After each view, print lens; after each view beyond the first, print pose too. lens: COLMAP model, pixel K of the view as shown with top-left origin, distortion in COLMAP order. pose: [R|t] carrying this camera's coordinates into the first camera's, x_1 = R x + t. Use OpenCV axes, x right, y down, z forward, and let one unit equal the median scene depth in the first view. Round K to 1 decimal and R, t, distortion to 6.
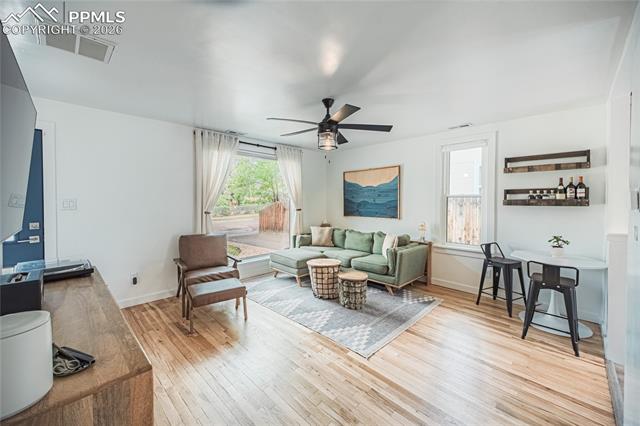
lens RADIAL K [[254.5, 0, 320.8], [0, 254.5, 209.1], [0, 0, 1]] dist [0.009294, 0.000010]
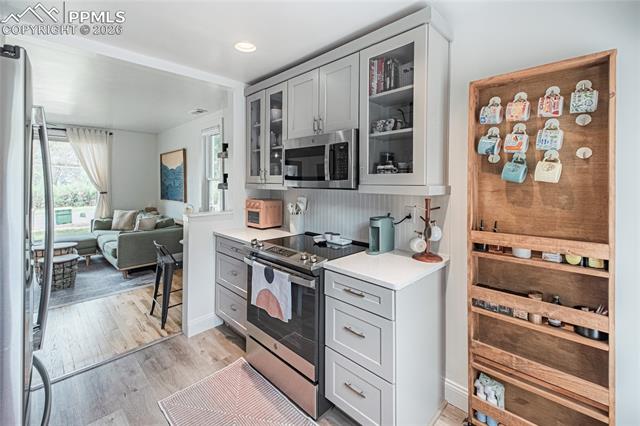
lens RADIAL K [[284.1, 0, 328.0], [0, 284.1, 181.6], [0, 0, 1]] dist [0.022468, -0.000308]
pose [[0.999964, 0.002310, 0.008112, 1.230602], [-0.002011, 0.999324, -0.036702, -0.001779], [-0.008192, 0.036684, 0.999293, -0.172320]]
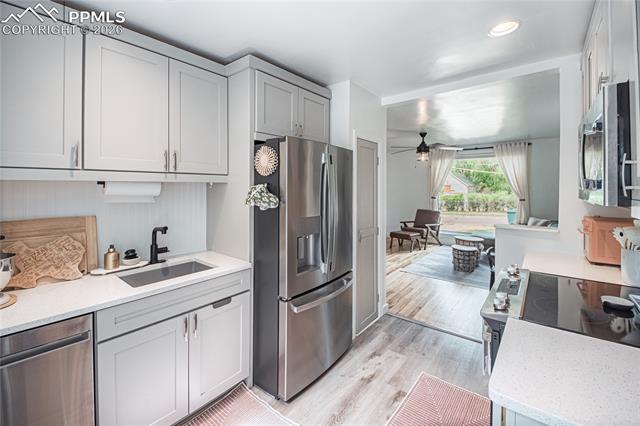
lens RADIAL K [[277.0, 0, 322.8], [0, 277.0, 188.3], [0, 0, 1]] dist [-0.003848, -0.003020]
pose [[0.097820, 0.002515, -0.995201, 1.563458], [-0.036336, 0.999339, -0.001046, -0.023096], [0.994541, 0.036264, 0.097846, 0.112776]]
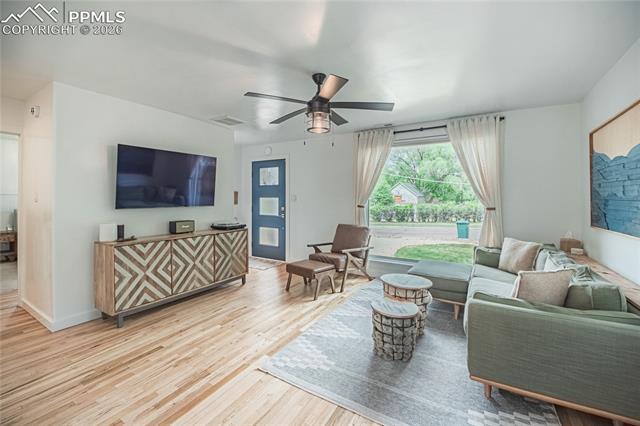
lens RADIAL K [[277.0, 0, 318.9], [0, 277.0, 199.6], [0, 0, 1]] dist [-0.003848, -0.003020]
pose [[0.231796, 0.003171, -0.972759, 0.801408], [-0.035541, 0.999355, -0.005211, -0.001686], [0.972115, 0.035781, 0.231759, 0.665524]]
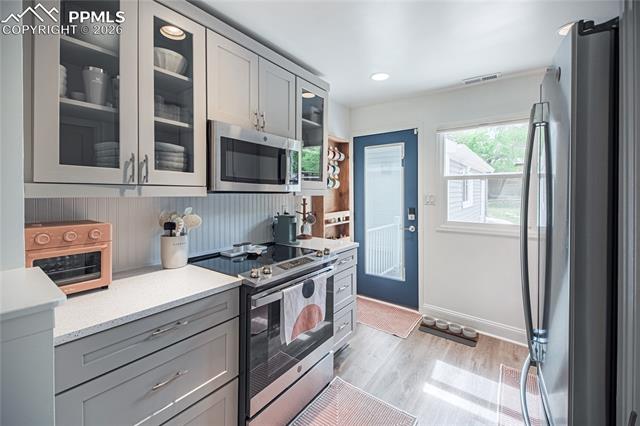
lens RADIAL K [[277.2, 0, 320.4], [0, 277.2, 192.3], [0, 0, 1]] dist [0.019824, -0.000307]
pose [[-0.152554, -0.006305, 0.988275, 0.579186], [0.026890, 0.999583, 0.010528, -0.014314], [-0.987929, 0.028180, -0.152320, 0.498958]]
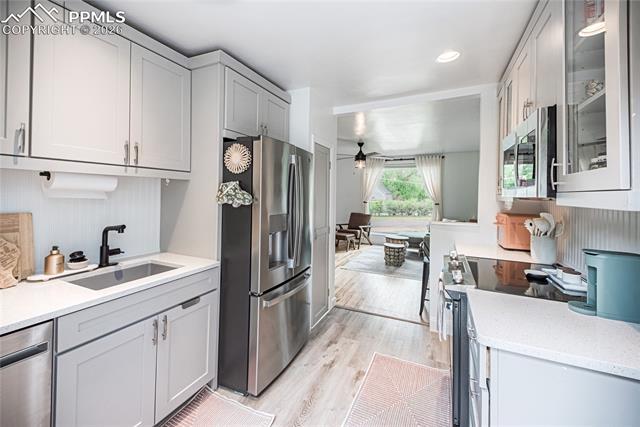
lens RADIAL K [[269.4, 0, 314.2], [0, 269.4, 193.7], [0, 0, 1]] dist [0.010560, -0.001837]
pose [[0.321300, 0.001623, -0.946976, 1.564727], [-0.048419, 0.998719, -0.014716, 0.000431], [0.945739, 0.050580, 0.320967, 0.014767]]
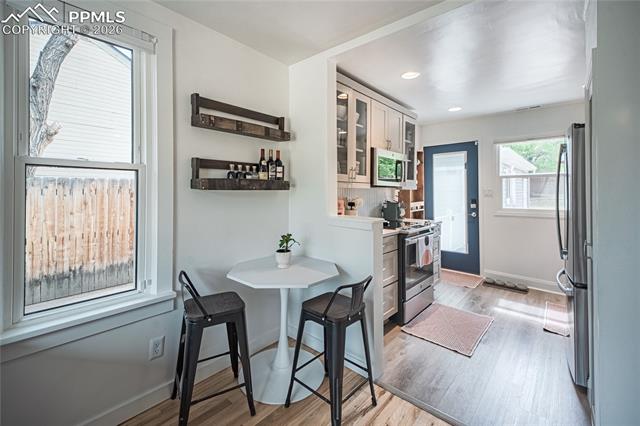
lens RADIAL K [[277.2, 0, 318.8], [0, 277.2, 189.0], [0, 0, 1]] dist [0.019824, -0.000307]
pose [[-0.050768, 0.008227, 0.998677, 0.180265], [0.033346, 0.999422, -0.006538, -0.004780], [-0.998154, 0.032970, -0.051013, 0.857435]]
